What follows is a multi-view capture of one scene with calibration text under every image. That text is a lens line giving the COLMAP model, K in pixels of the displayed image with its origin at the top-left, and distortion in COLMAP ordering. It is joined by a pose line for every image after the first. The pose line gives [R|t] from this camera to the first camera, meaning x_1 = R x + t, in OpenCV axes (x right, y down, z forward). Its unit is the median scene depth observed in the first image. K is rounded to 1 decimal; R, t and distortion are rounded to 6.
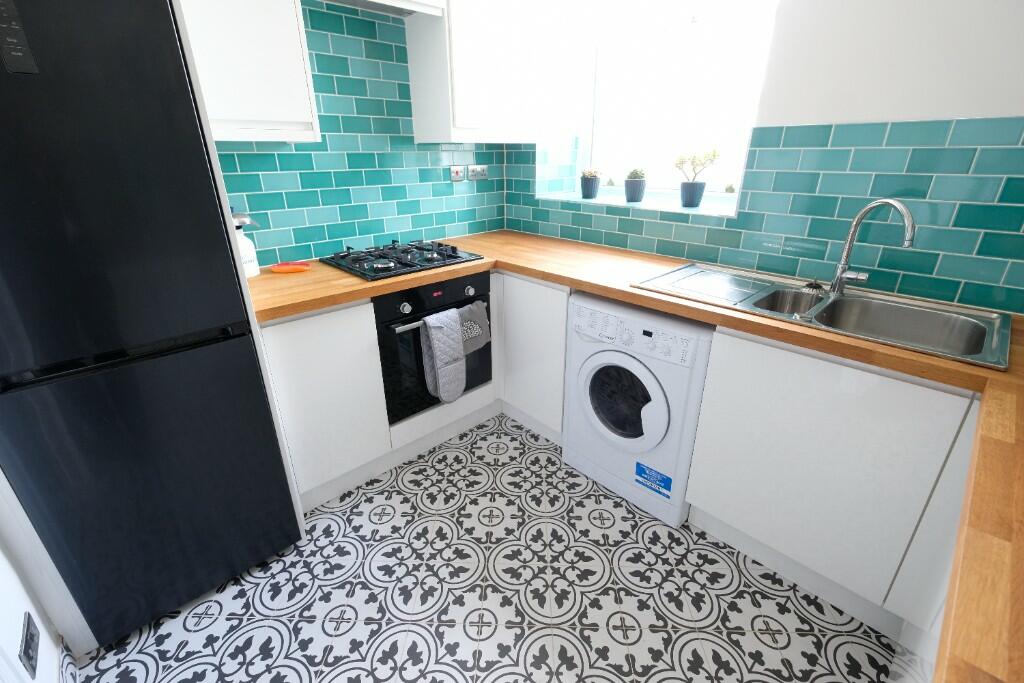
lens RADIAL K [[445.5, 0, 512.0], [0, 445.5, 341.5], [0, 0, 1]] dist [-0.000500, -0.000352]
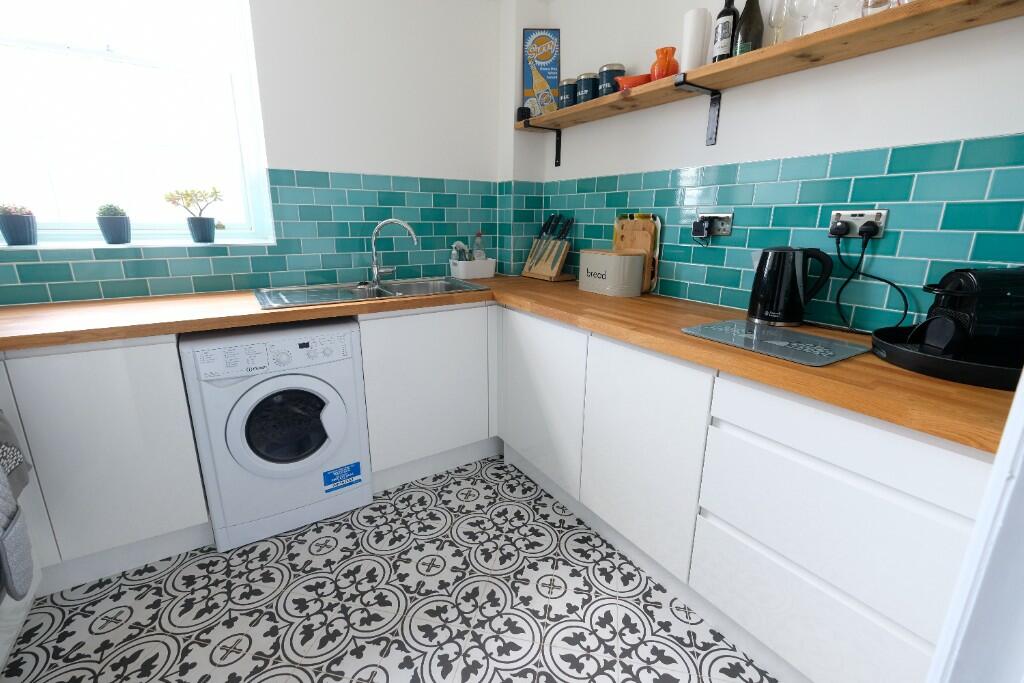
lens RADIAL K [[445.5, 0, 512.0], [0, 445.5, 341.5], [0, 0, 1]] dist [-0.000500, -0.000352]
pose [[0.177456, -0.252083, 0.951296, -0.567953], [0.374862, 0.911080, 0.171499, -0.020876], [-0.909938, 0.326171, 0.256173, 0.247149]]
